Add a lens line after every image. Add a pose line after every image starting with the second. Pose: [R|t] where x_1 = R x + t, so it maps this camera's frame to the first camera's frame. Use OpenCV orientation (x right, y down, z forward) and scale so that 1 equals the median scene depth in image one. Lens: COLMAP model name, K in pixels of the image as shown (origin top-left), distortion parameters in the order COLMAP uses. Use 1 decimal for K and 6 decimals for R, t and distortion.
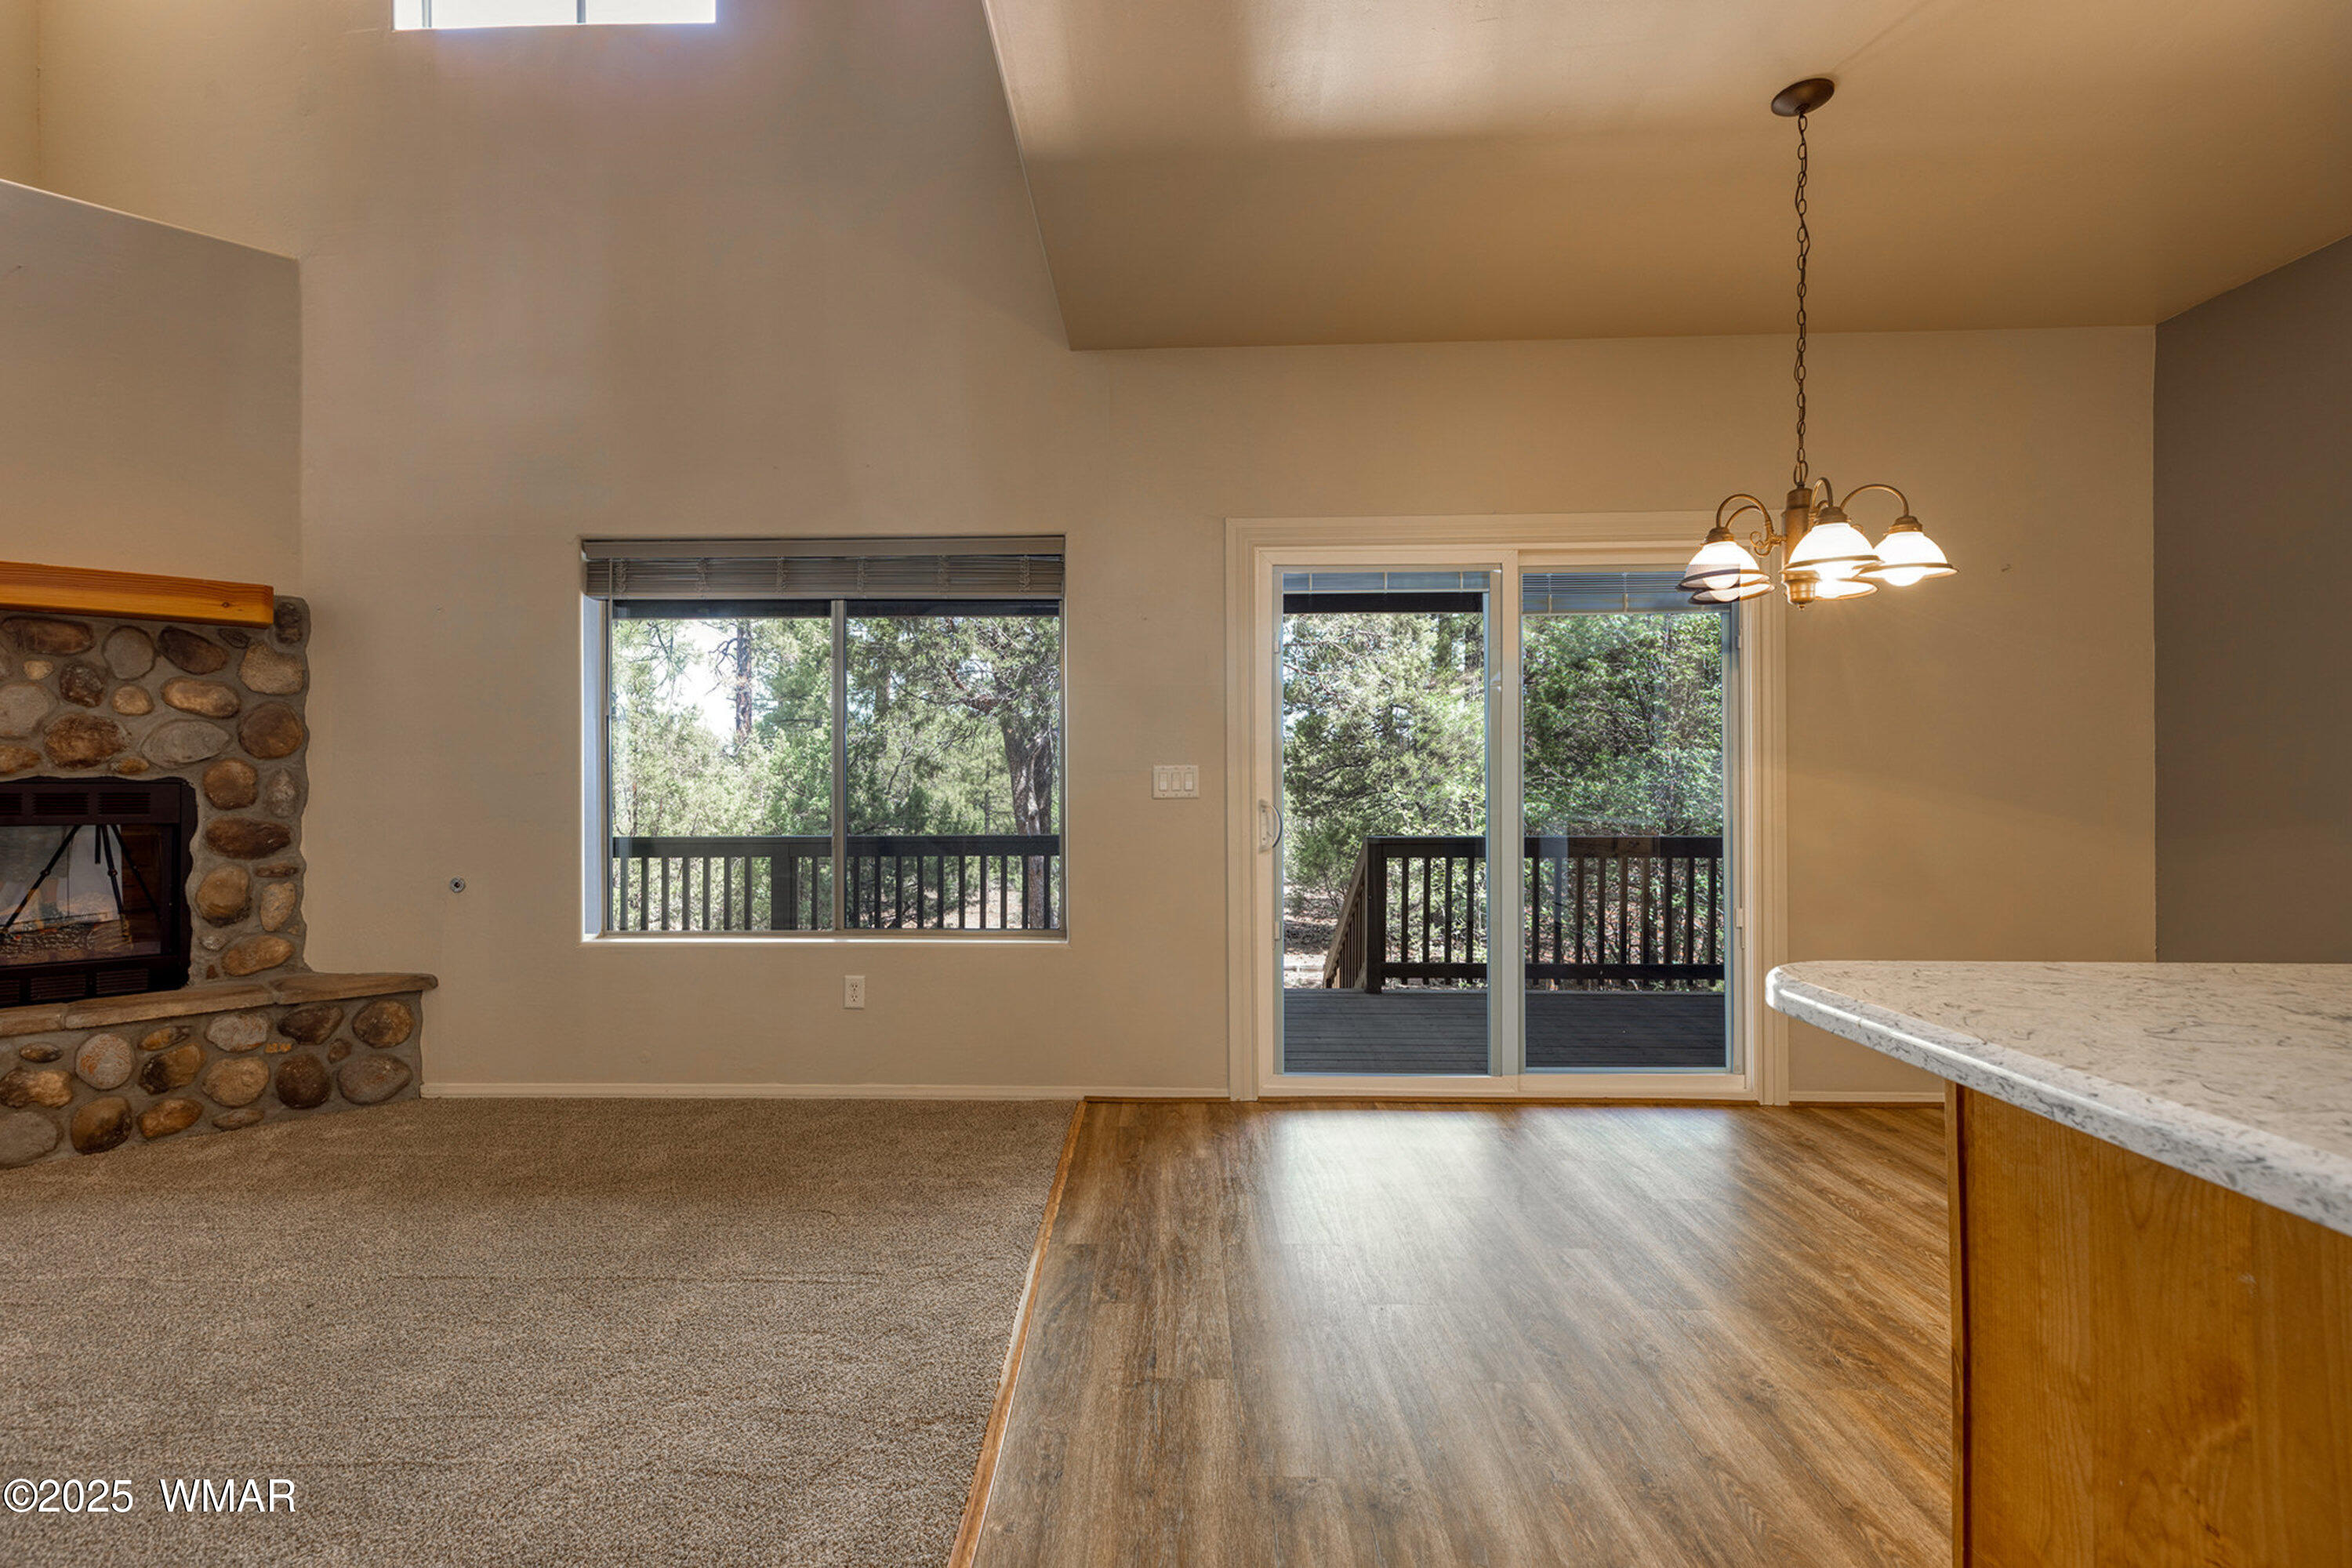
lens RADIAL K [[1111.9, 0, 1127.6], [0, 1111.9, 773.5], [0, 0, 1]] dist [0.003687, 0.000414]
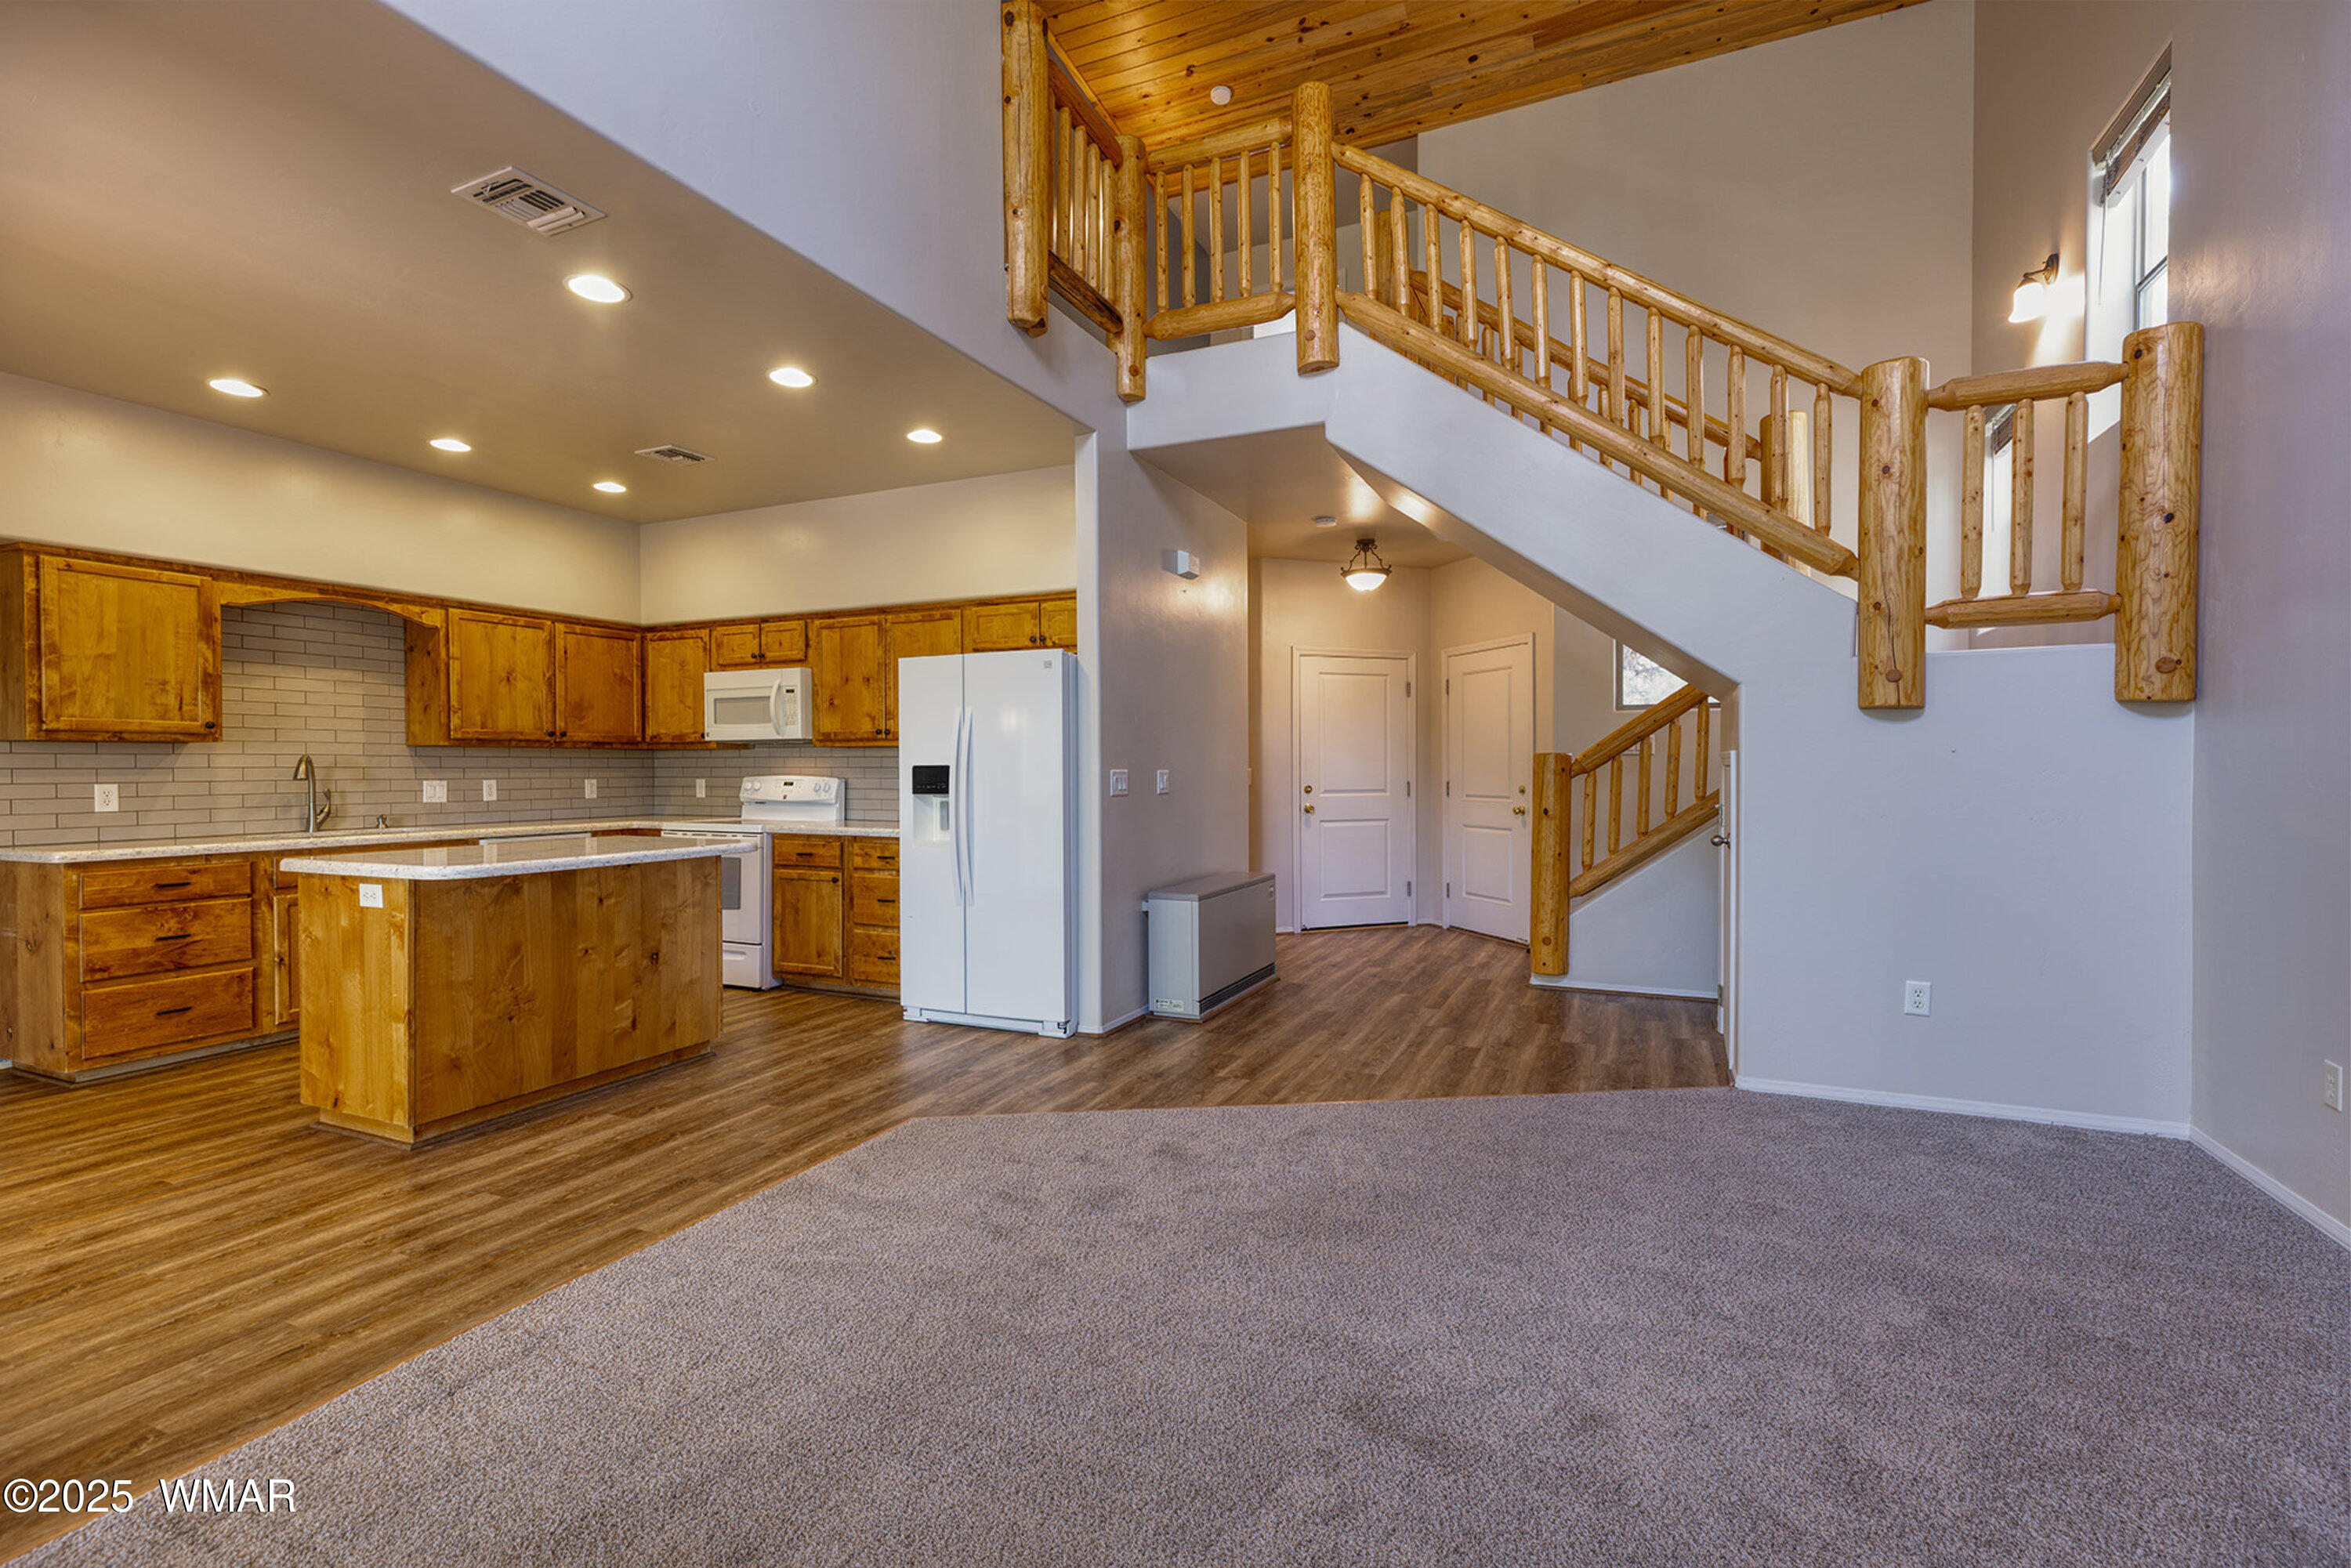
lens RADIAL K [[1054.6, 0, 1179.8], [0, 1054.6, 783.1], [0, 0, 1]] dist [0.006529, 0.000920]
pose [[-0.924733, 0.000871, 0.380615, -0.669010], [0.005348, 0.999928, 0.010705, -0.011136], [-0.380579, 0.011935, -0.924671, 0.935814]]
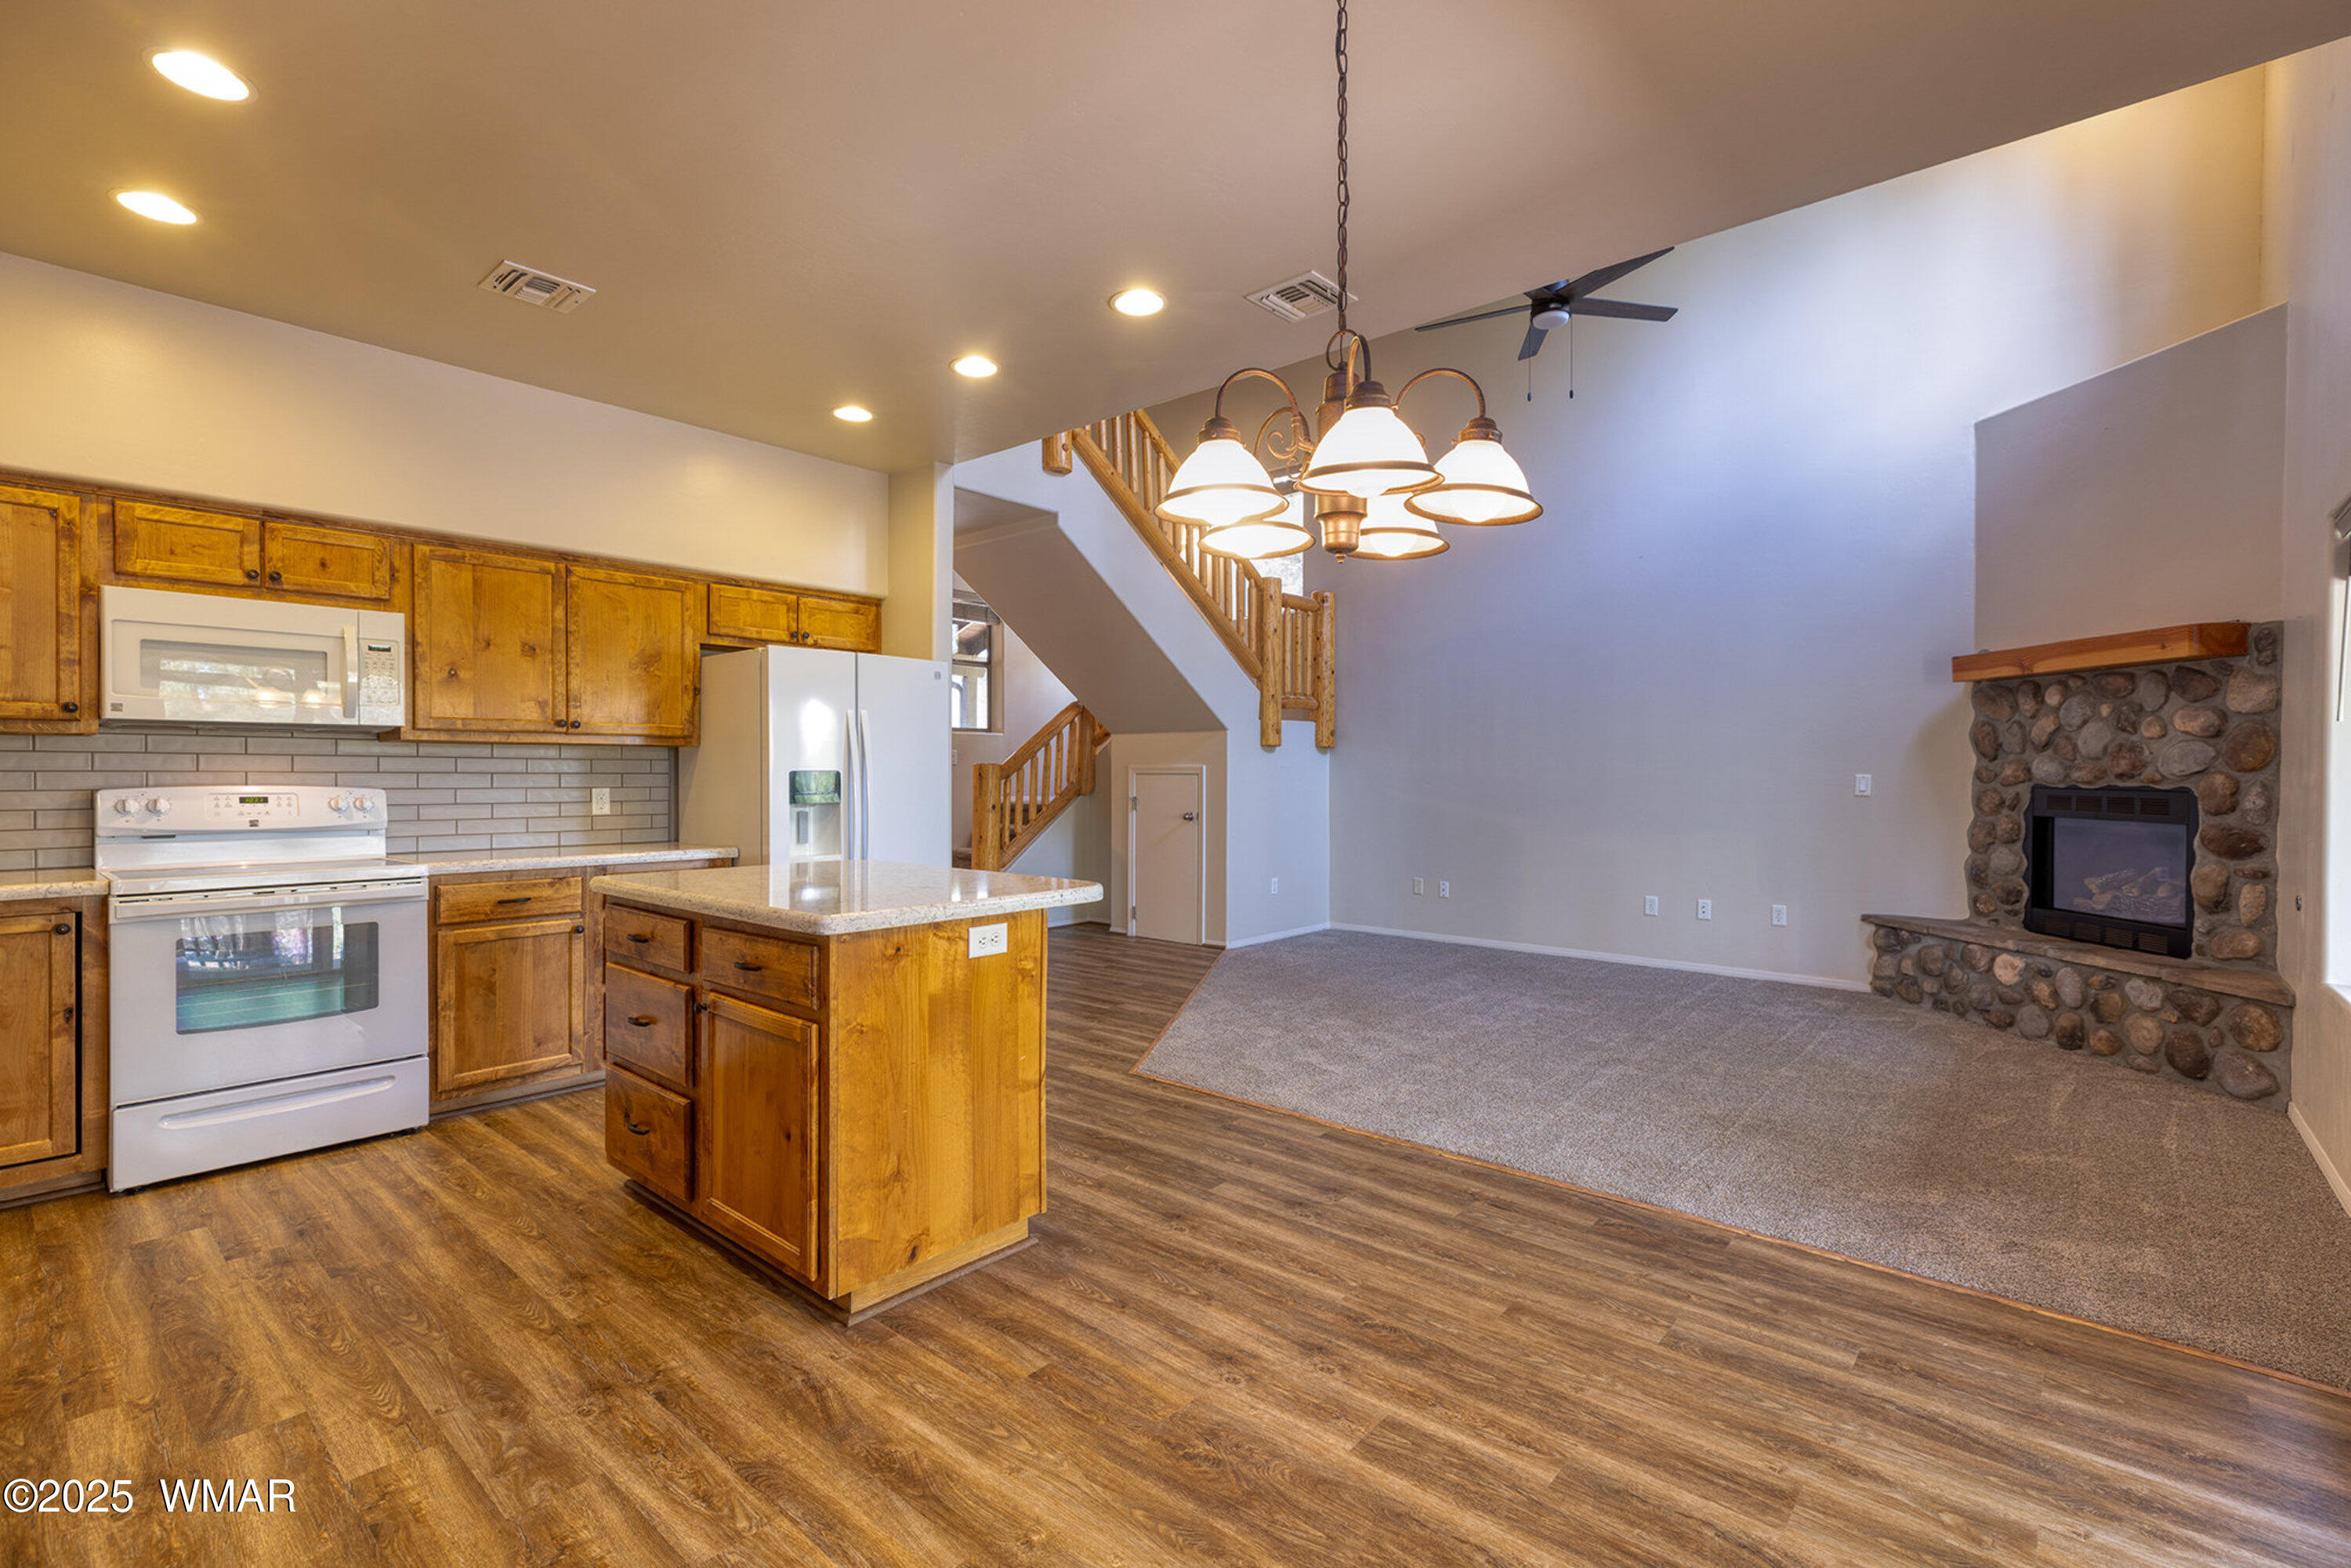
lens RADIAL K [[1054.6, 0, 1179.8], [0, 1054.6, 783.1], [0, 0, 1]] dist [0.006529, 0.000920]
pose [[-0.625864, 0.010902, -0.779856, 0.775071], [0.003747, 0.999933, 0.010971, -0.018595], [0.779923, 0.003944, -0.625863, 0.890017]]
